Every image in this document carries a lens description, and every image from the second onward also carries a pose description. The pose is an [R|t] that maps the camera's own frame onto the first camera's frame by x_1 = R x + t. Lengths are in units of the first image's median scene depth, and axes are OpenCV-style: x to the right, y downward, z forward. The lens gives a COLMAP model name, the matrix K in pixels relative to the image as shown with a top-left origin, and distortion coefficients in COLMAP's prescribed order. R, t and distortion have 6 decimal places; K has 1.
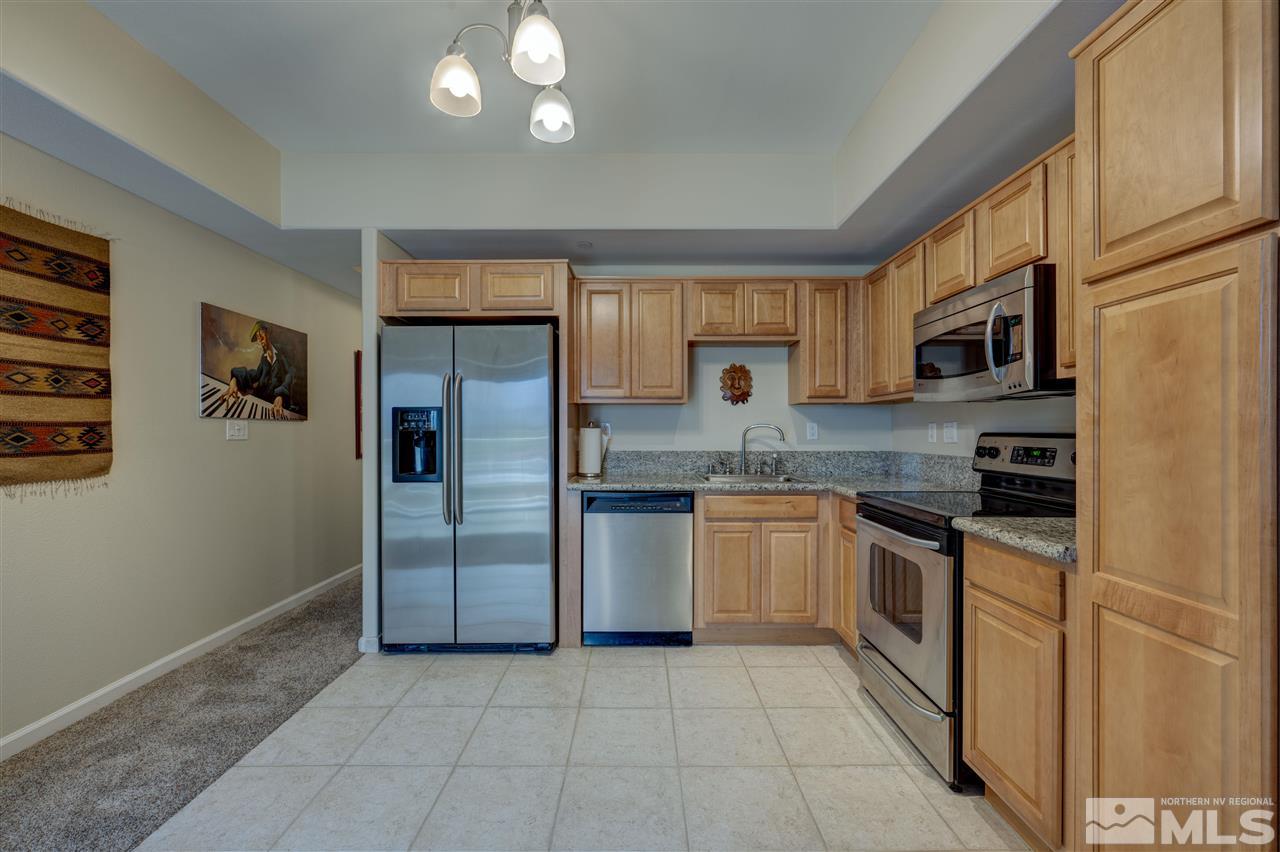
lens RADIAL K [[544.8, 0, 647.4], [0, 544.8, 429.9], [0, 0, 1]] dist [-0.001541, -0.000546]
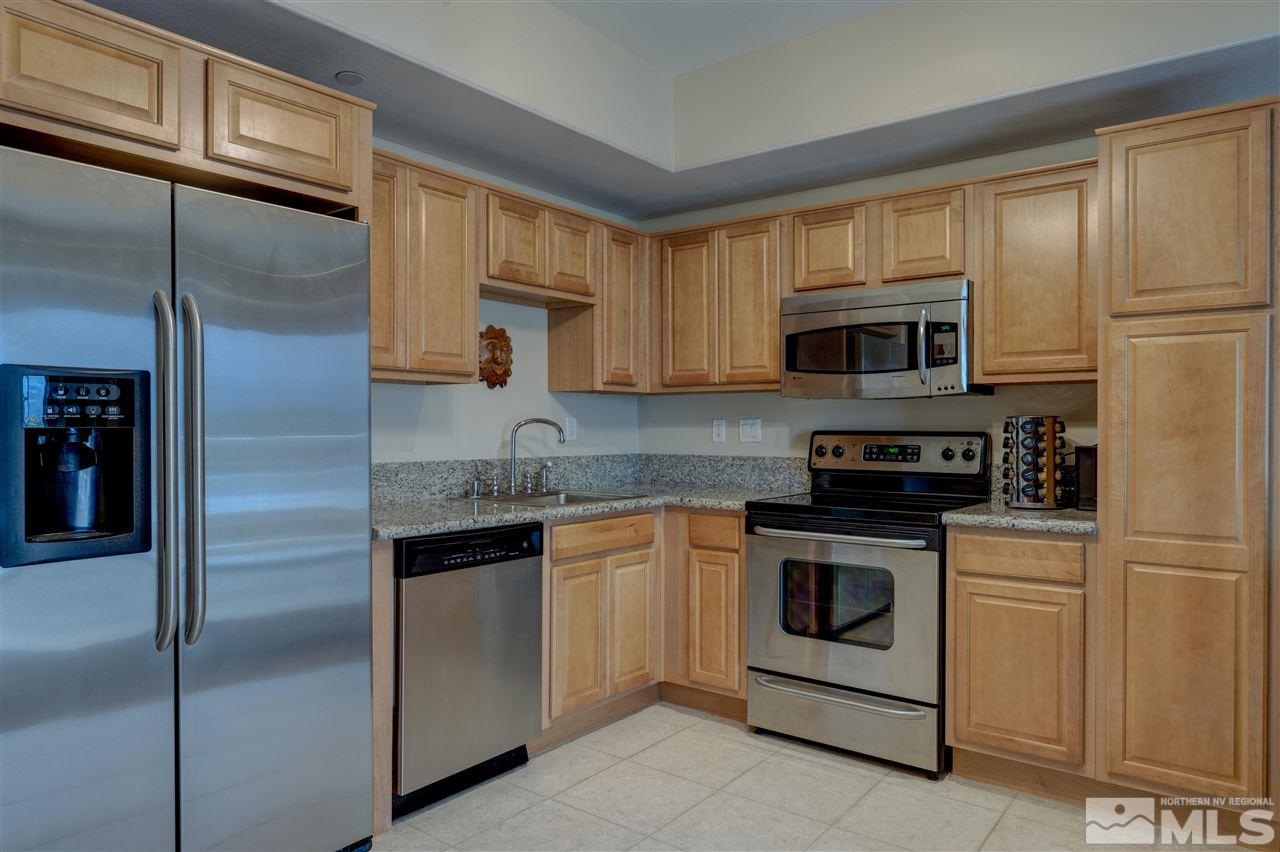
lens RADIAL K [[835.0, 0, 650.3], [0, 835.0, 429.1], [0, 0, 1]] dist [0.005001, 0.002368]
pose [[0.603486, 0.000236, 0.797373, -0.646274], [-0.003977, 0.999988, 0.002714, -0.000729], [-0.797363, -0.004809, 0.603480, 0.302149]]
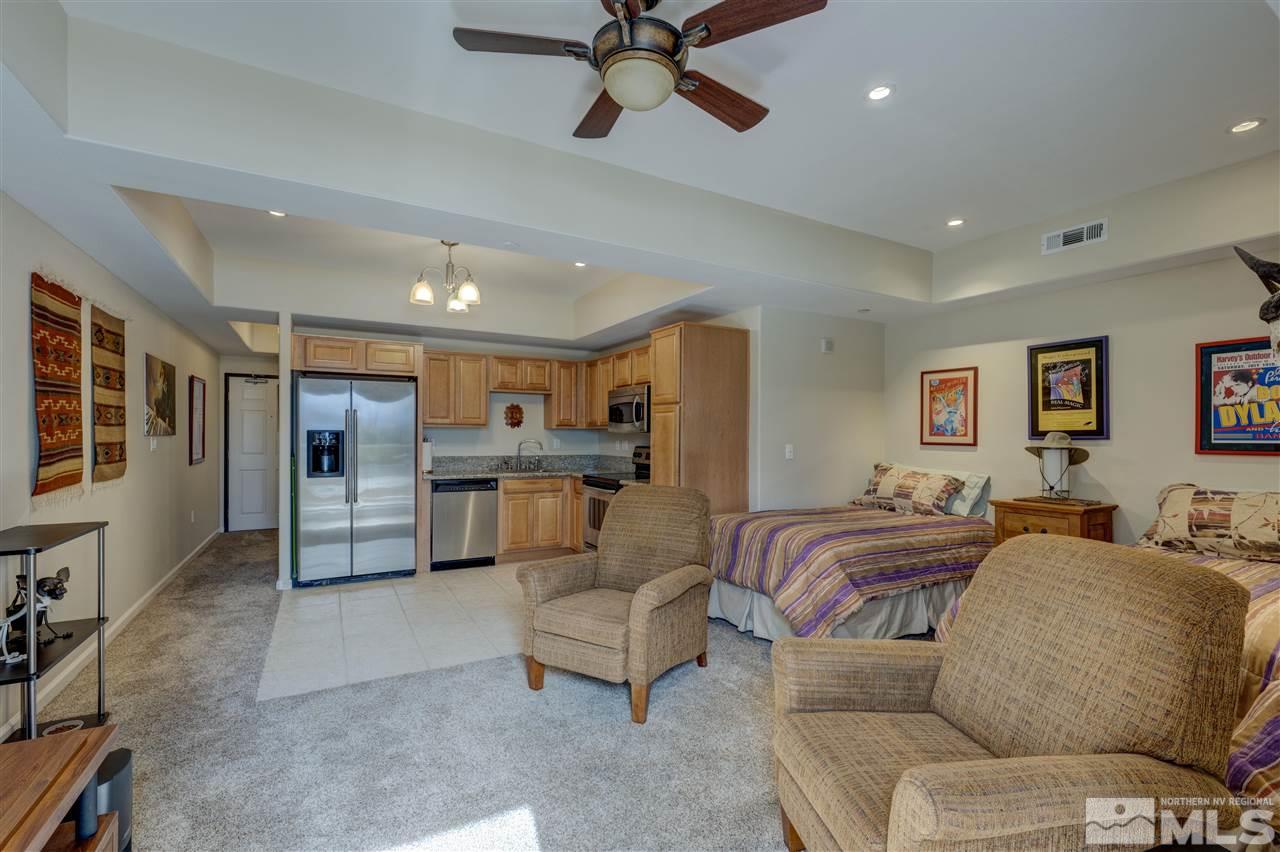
lens RADIAL K [[544.8, 0, 650.7], [0, 544.8, 438.7], [0, 0, 1]] dist [-0.001541, -0.000546]
pose [[0.868788, 0.004513, 0.495164, -0.375315], [-0.010038, 0.999914, 0.008498, -0.039126], [-0.495083, -0.012353, 0.868758, -0.831814]]
